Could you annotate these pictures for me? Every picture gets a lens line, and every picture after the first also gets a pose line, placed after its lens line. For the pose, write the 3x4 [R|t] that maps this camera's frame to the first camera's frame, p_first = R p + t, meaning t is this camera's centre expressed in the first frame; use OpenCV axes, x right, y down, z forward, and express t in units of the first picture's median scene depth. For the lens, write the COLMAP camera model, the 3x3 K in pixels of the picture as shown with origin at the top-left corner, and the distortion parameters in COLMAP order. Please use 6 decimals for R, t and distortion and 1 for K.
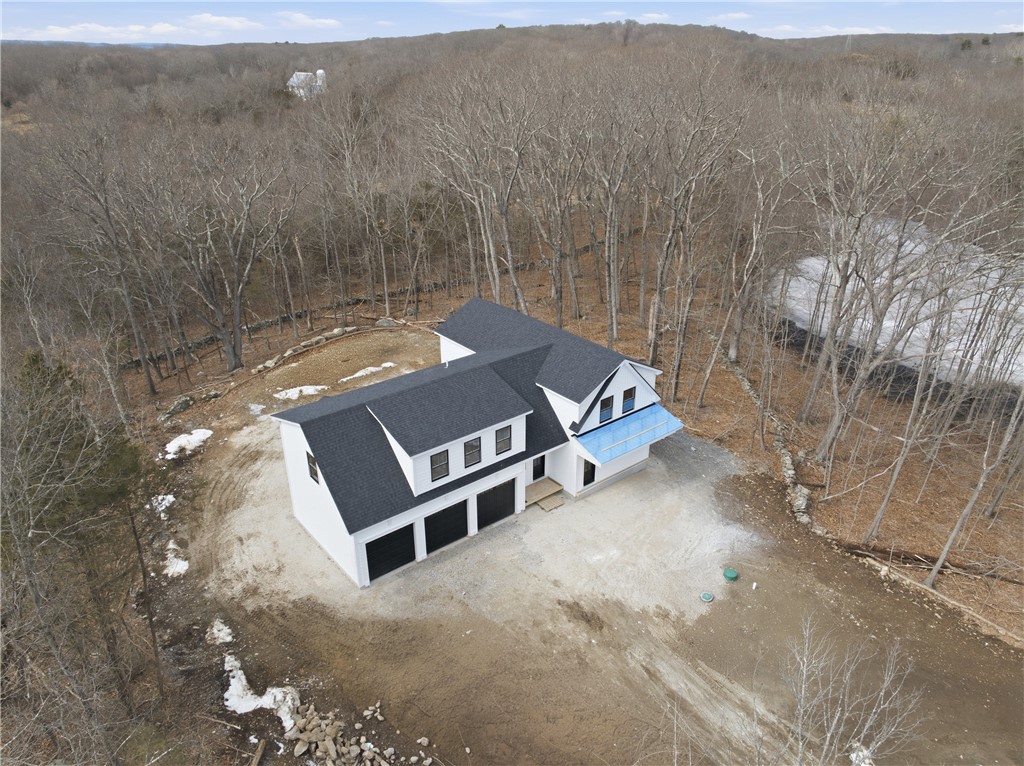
lens RADIAL K [[715.0, 0, 512.0], [0, 715.0, 383.0], [0, 0, 1]] dist [-0.033657, -0.003681]
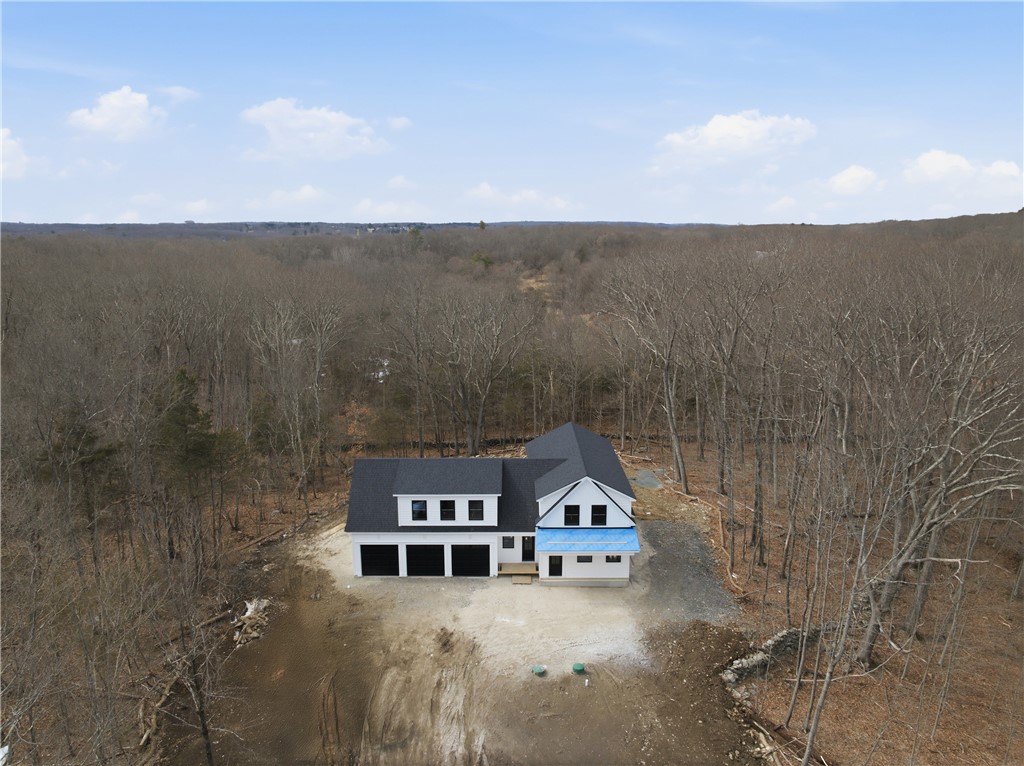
lens RADIAL K [[715.0, 0, 512.0], [0, 715.0, 383.0], [0, 0, 1]] dist [-0.033657, -0.003681]
pose [[0.773069, 0.127666, -0.621342, 0.857002], [-0.265340, 0.954805, -0.133952, 0.013041], [0.576159, 0.268421, 0.772004, -0.067318]]
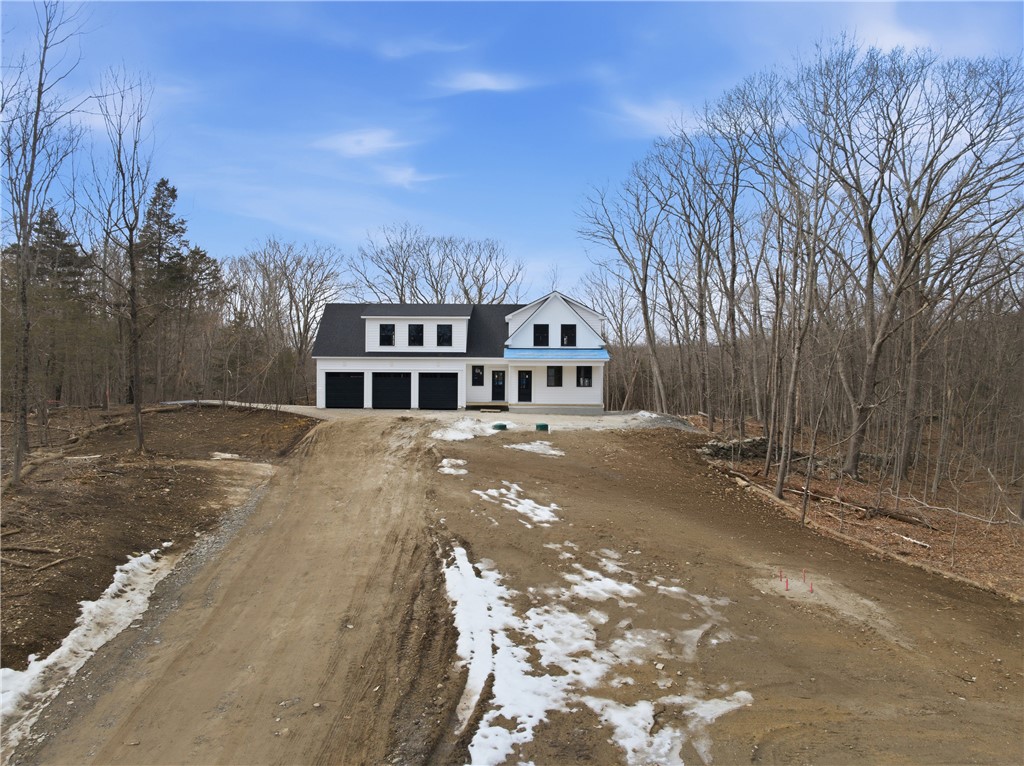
lens RADIAL K [[719.5, 0, 512.8], [0, 719.5, 403.3], [0, 0, 1]] dist [0.004852, -0.000720]
pose [[0.773328, 0.029322, -0.633328, 0.948464], [-0.275348, 0.915338, -0.293836, 0.560524], [0.571093, 0.401617, 0.715930, 0.165836]]
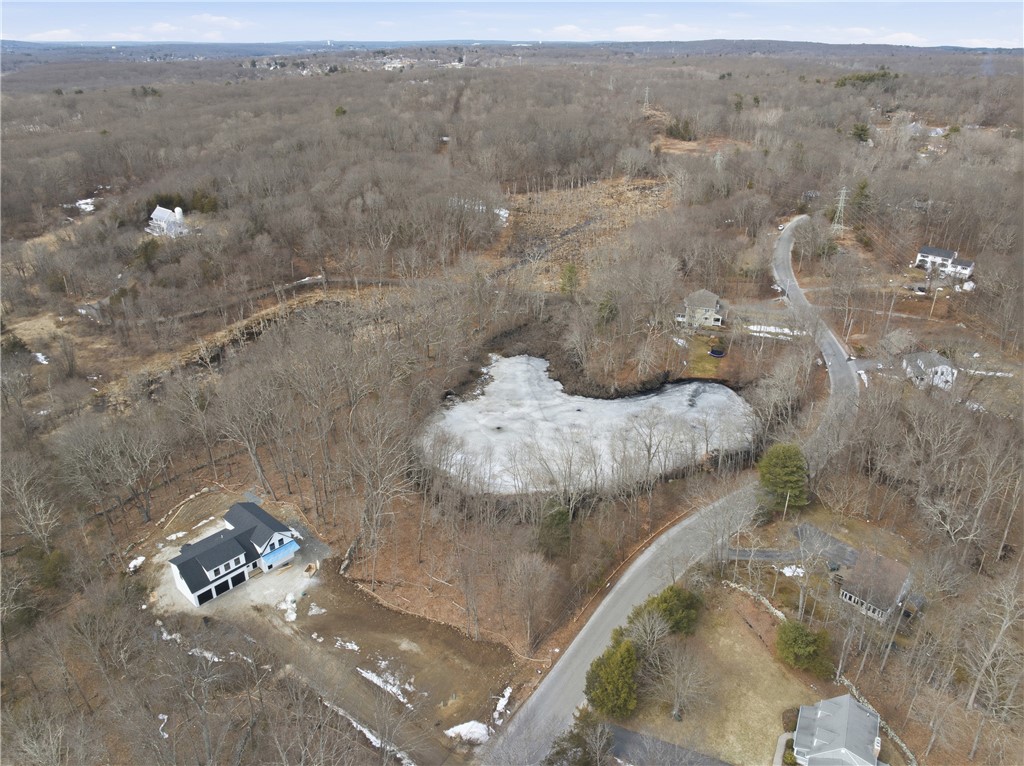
lens RADIAL K [[715.0, 0, 512.0], [0, 715.0, 383.0], [0, 0, 1]] dist [-0.033657, -0.003681]
pose [[0.987054, -0.063669, 0.147210, 0.870320], [0.062306, 0.997961, 0.013854, -0.767133], [-0.147792, -0.004503, 0.989008, -2.669553]]
